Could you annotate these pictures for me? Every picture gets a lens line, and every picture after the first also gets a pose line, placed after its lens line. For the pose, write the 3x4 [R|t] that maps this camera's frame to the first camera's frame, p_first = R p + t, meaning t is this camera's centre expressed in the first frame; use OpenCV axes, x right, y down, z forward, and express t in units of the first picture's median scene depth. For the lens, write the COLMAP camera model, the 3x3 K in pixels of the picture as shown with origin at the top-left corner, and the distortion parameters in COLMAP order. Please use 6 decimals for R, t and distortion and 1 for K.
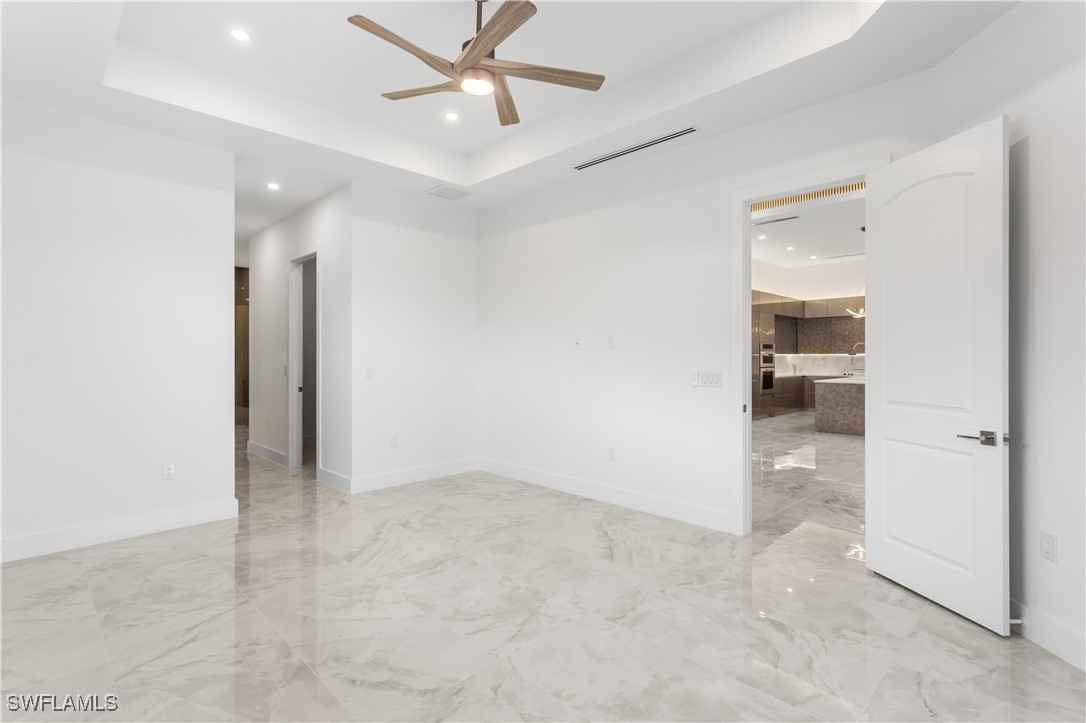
lens RADIAL K [[522.0, 0, 544.2], [0, 522.0, 353.3], [0, 0, 1]] dist [0.000324, -0.000172]
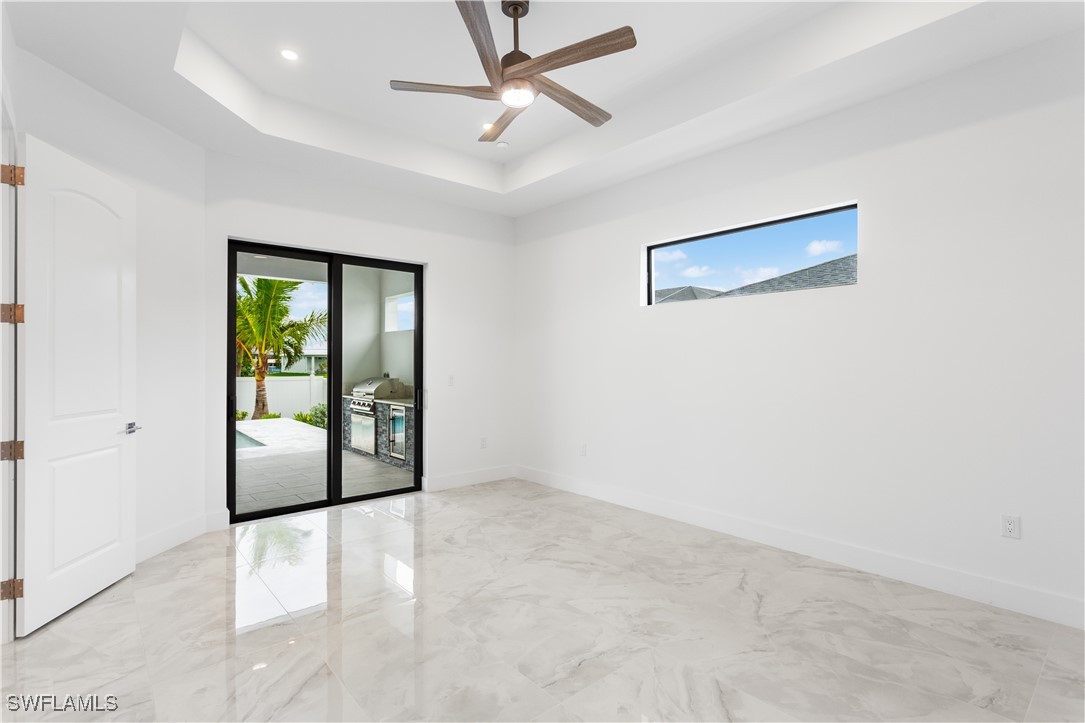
lens RADIAL K [[521.6, 0, 543.7], [0, 521.6, 353.3], [0, 0, 1]] dist [0.000324, -0.000172]
pose [[-0.997947, 0.004870, 0.063853, -0.246086], [0.003281, 0.999683, -0.024980, 0.009118], [-0.063954, -0.024719, -0.997647, 2.027364]]
